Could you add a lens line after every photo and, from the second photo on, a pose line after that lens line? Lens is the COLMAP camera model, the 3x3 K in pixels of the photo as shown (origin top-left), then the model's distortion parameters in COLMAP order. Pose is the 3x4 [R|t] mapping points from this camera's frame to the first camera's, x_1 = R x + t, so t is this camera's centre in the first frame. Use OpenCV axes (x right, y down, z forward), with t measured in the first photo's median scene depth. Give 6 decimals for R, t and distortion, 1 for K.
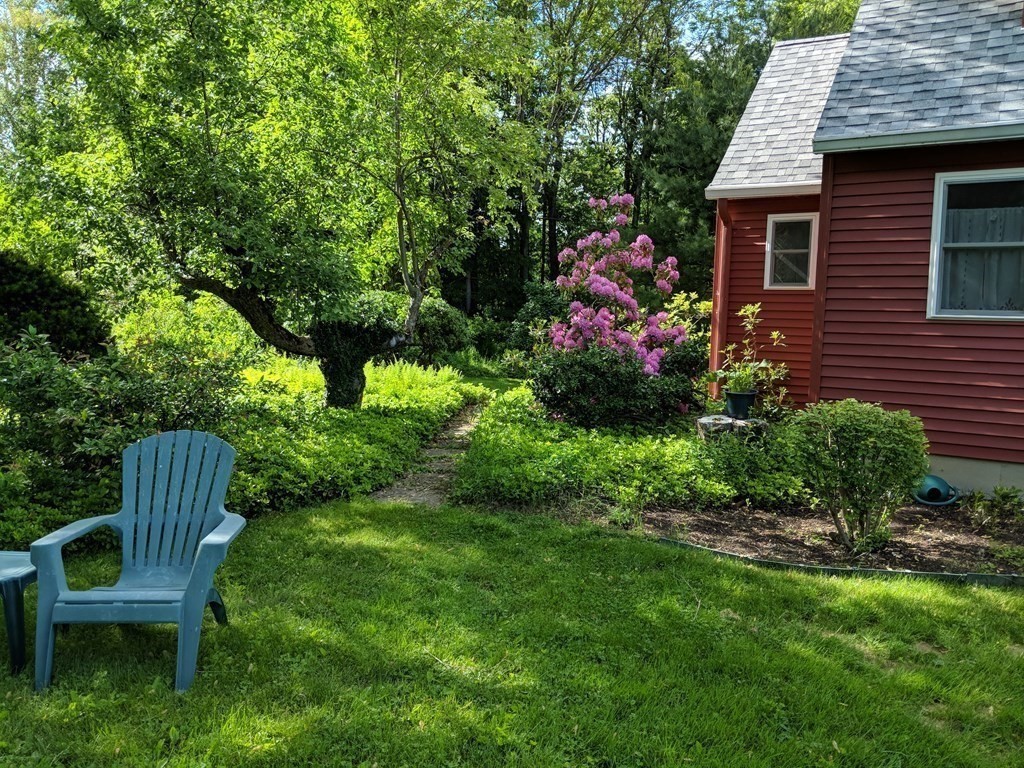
lens RADIAL K [[896.7, 0, 512.0], [0, 896.7, 384.0], [0, 0, 1]] dist [0.008443, -0.000275]
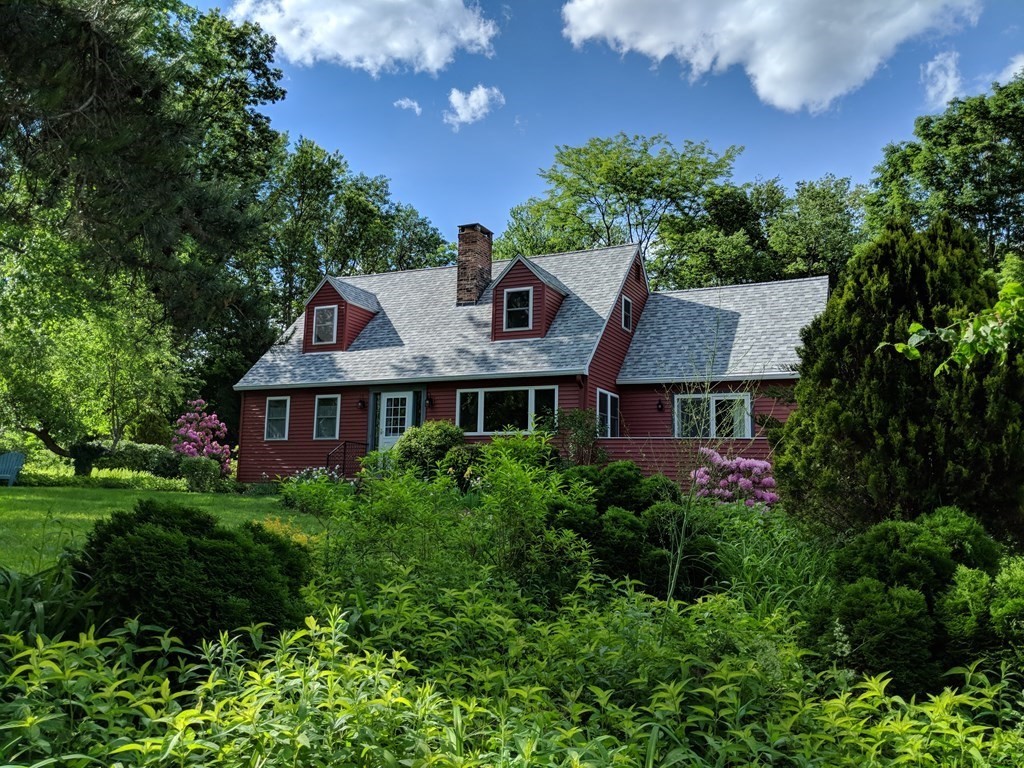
lens RADIAL K [[896.7, 0, 512.0], [0, 896.7, 384.0], [0, 0, 1]] dist [0.008443, -0.000275]
pose [[0.993737, 0.018908, 0.110131, 0.874624], [0.004433, 0.978134, -0.207929, 0.352858], [-0.111654, 0.207115, 0.971924, -2.000969]]
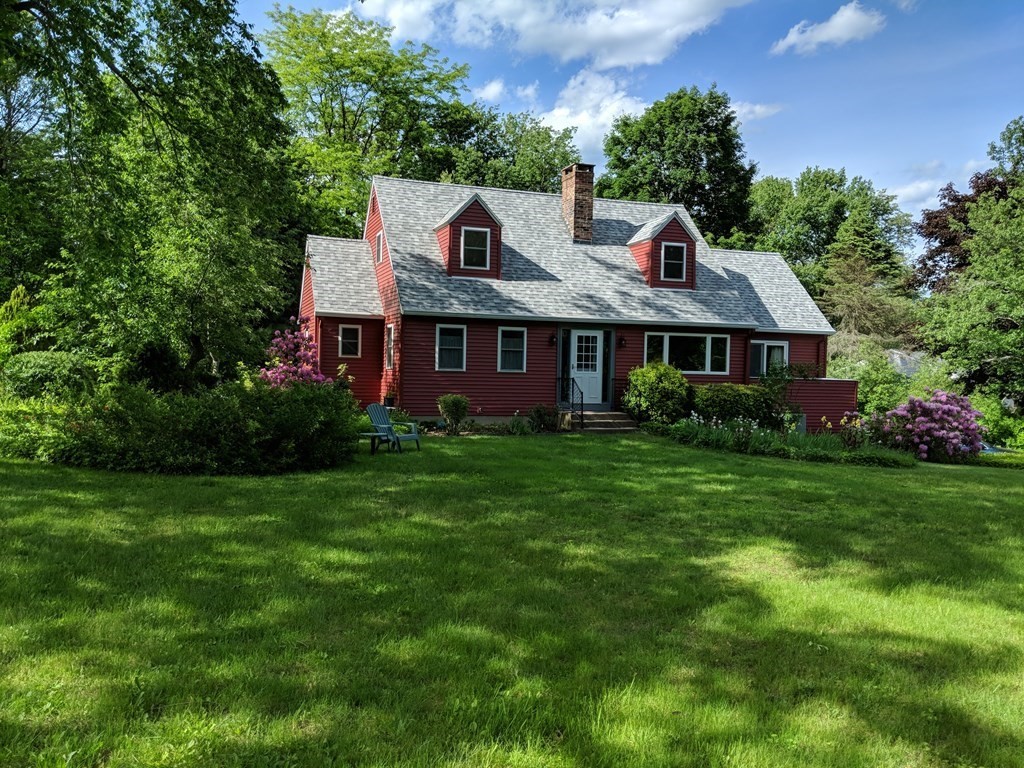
lens RADIAL K [[896.7, 0, 512.0], [0, 896.7, 384.0], [0, 0, 1]] dist [0.008443, -0.000275]
pose [[0.654598, -0.012080, 0.755881, -1.464519], [0.046706, 0.998608, -0.024489, 0.050289], [-0.754533, 0.051334, 0.654251, -1.037121]]
